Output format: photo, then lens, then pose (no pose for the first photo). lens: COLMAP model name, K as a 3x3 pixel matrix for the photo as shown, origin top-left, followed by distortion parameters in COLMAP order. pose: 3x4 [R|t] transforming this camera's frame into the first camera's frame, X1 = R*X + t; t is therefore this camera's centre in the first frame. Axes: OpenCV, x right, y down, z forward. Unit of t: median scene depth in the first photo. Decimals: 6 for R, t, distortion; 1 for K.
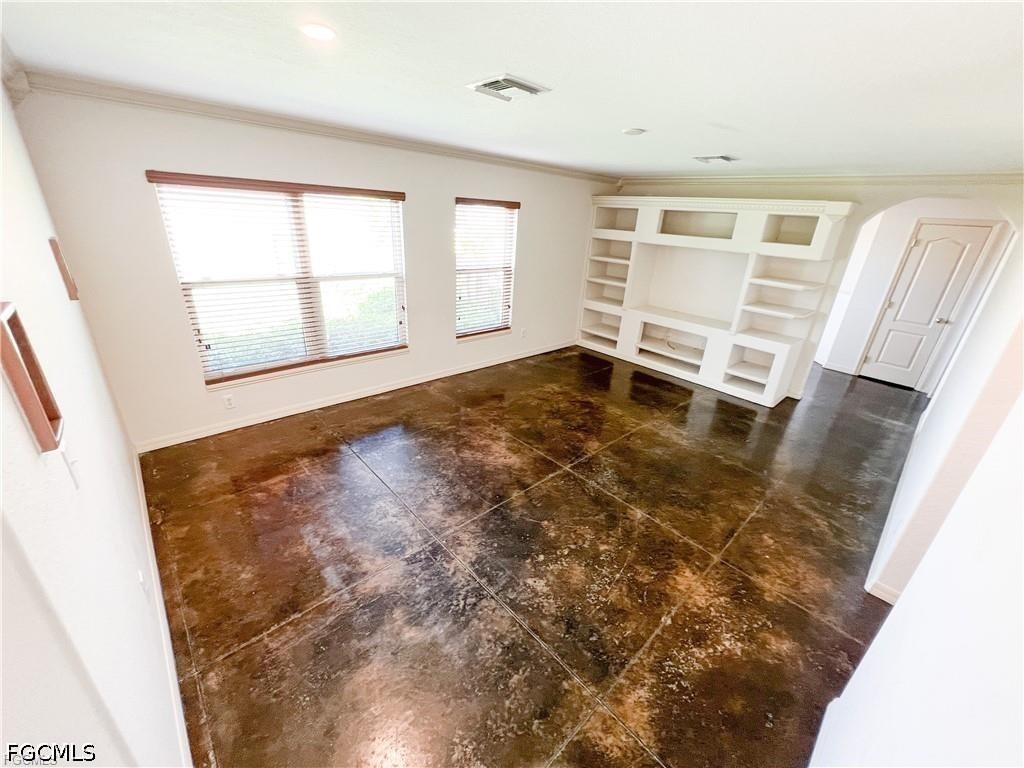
lens RADIAL K [[410.6, 0, 511.3], [0, 410.6, 388.7], [0, 0, 1]] dist [-0.001223, 0.000037]
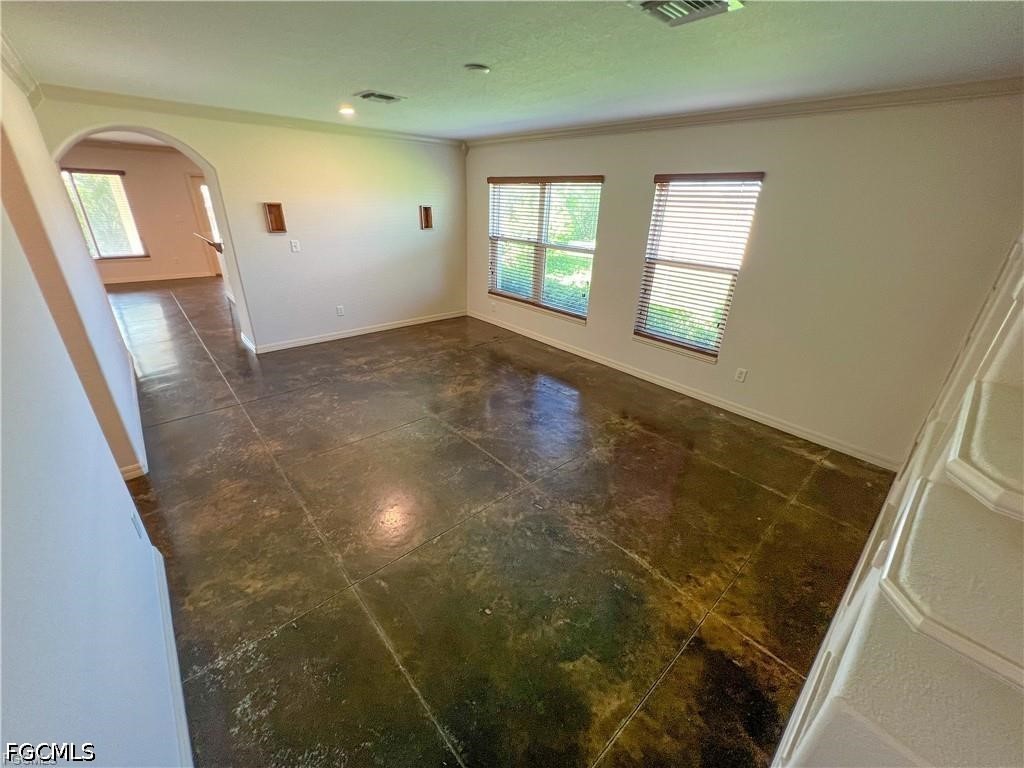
lens RADIAL K [[409.5, 0, 511.9], [0, 409.5, 380.3], [0, 0, 1]] dist [-0.001748, 0.000250]
pose [[-0.019095, 0.351405, -0.936029, 1.029511], [-0.422149, 0.845822, 0.326152, -0.299868], [0.906325, 0.401371, 0.132194, 0.945441]]
